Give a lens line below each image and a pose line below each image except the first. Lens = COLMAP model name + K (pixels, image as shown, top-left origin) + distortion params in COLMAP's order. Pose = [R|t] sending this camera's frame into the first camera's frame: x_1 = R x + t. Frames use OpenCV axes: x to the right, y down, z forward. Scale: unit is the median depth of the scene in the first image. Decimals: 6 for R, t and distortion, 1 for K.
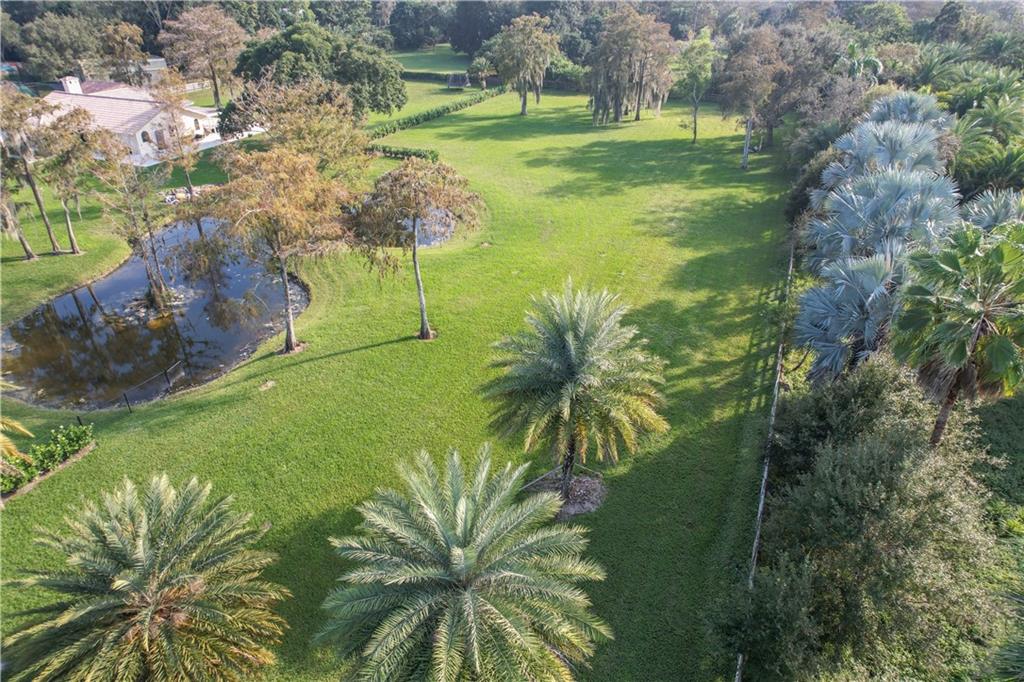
lens RADIAL K [[663.1, 0, 511.6], [0, 663.1, 339.8], [0, 0, 1]] dist [-0.058770, 0.052552]
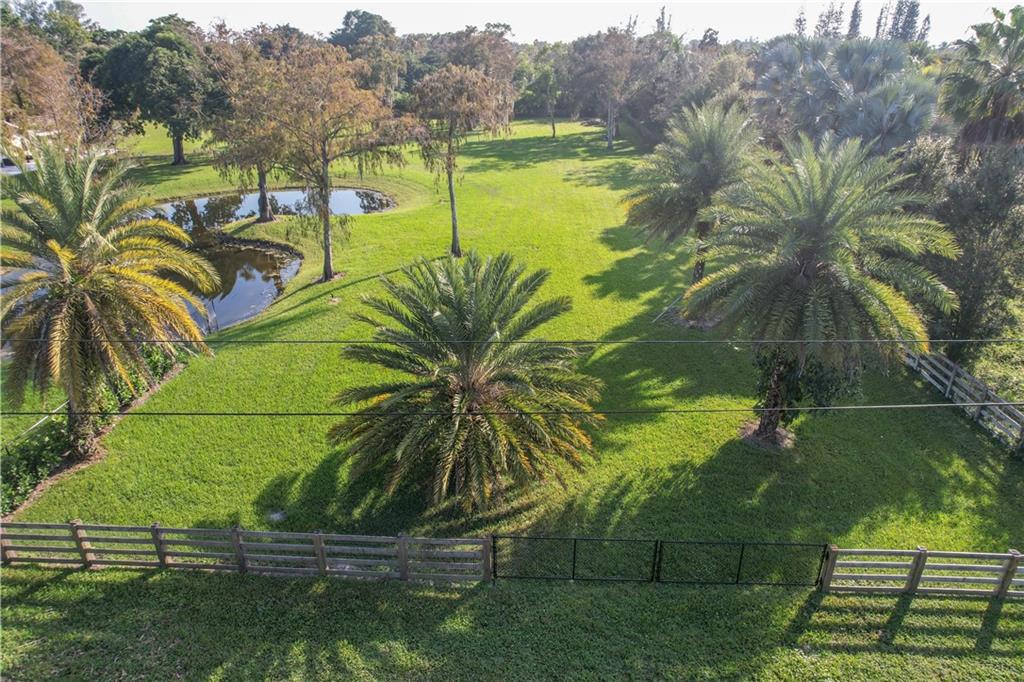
lens RADIAL K [[663.1, 0, 517.8], [0, 663.1, 340.9], [0, 0, 1]] dist [-0.058770, 0.052552]
pose [[0.935387, -0.149605, 0.320421, -0.221858], [0.180740, 0.981068, -0.069562, 0.119859], [-0.303948, 0.122981, 0.944718, 0.025368]]
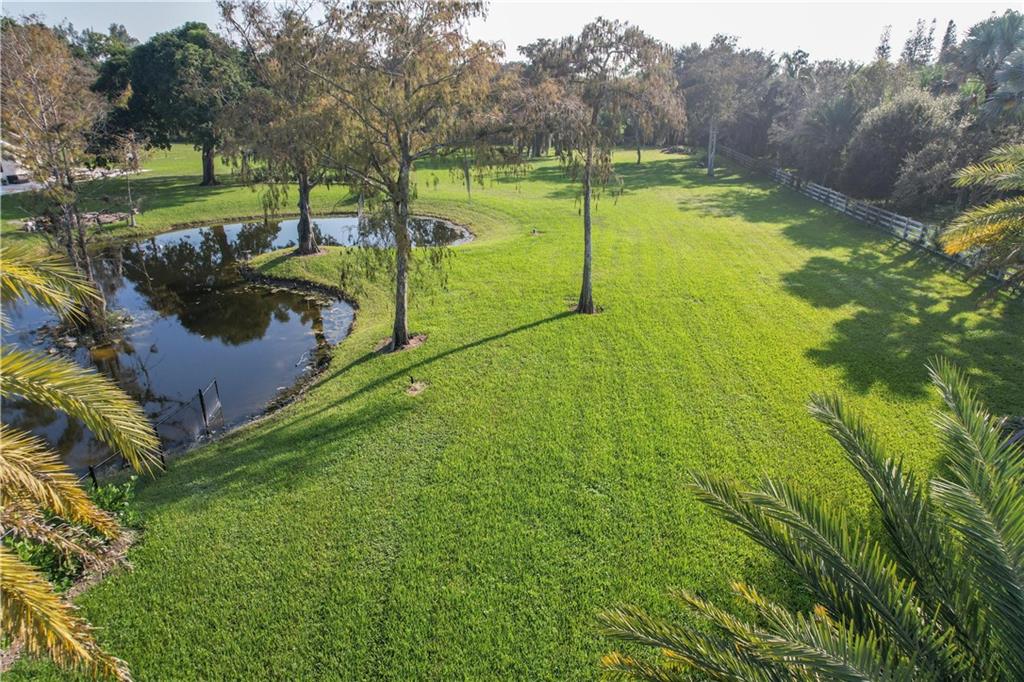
lens RADIAL K [[663.1, 0, 516.8], [0, 663.1, 339.2], [0, 0, 1]] dist [-0.058770, 0.052552]
pose [[0.953768, -0.108507, 0.280273, -0.224633], [0.150650, 0.979541, -0.133434, 0.058942], [-0.260060, 0.169488, 0.950601, 0.224140]]
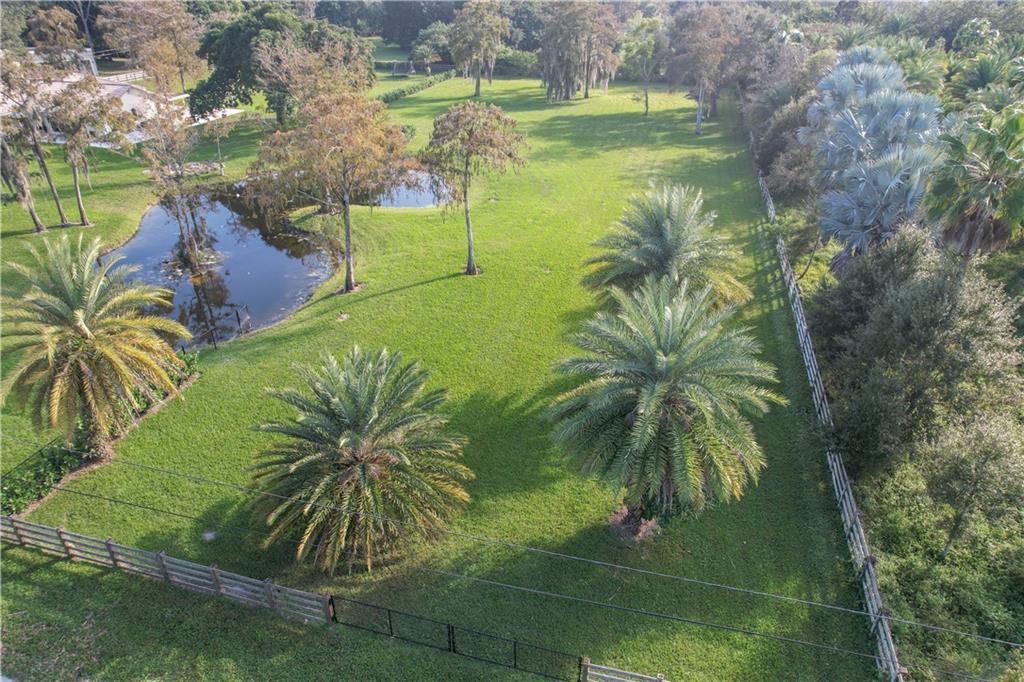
lens RADIAL K [[663.1, 0, 514.3], [0, 663.1, 341.8], [0, 0, 1]] dist [-0.058770, 0.052552]
pose [[0.989548, -0.068137, 0.127091, -0.119477], [0.068075, 0.997668, 0.004833, 0.062088], [-0.127124, 0.003869, 0.991879, -0.047797]]
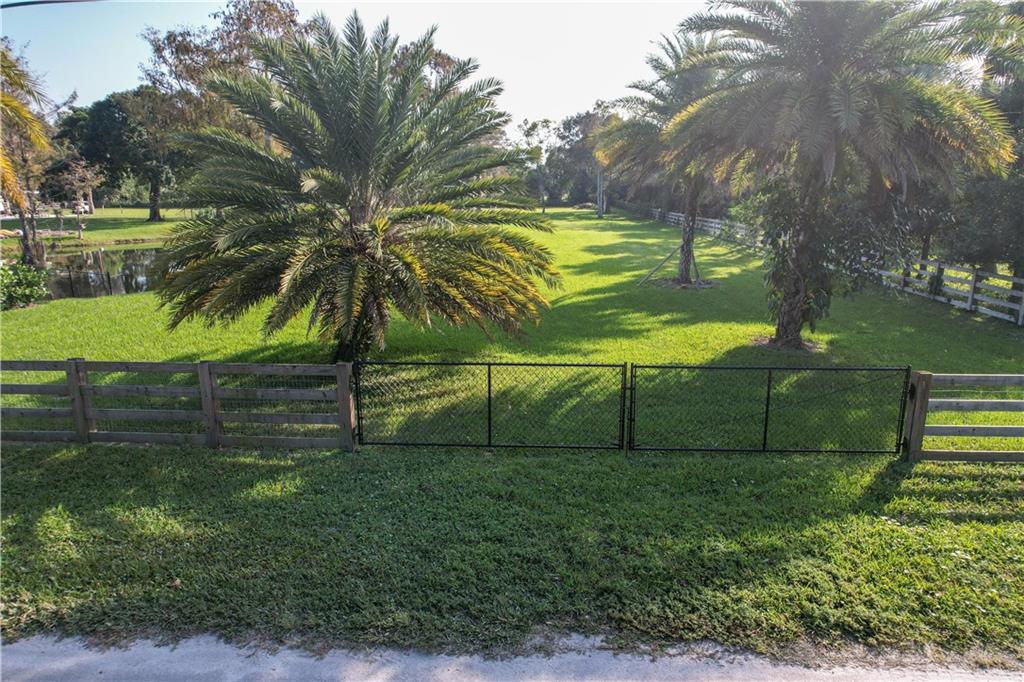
lens RADIAL K [[663.1, 0, 516.1], [0, 663.1, 334.3], [0, 0, 1]] dist [-0.058770, 0.052552]
pose [[0.937047, -0.082167, 0.339399, -0.183480], [0.177396, 0.949179, -0.259981, 0.201483], [-0.300789, 0.303823, 0.904001, 0.110663]]
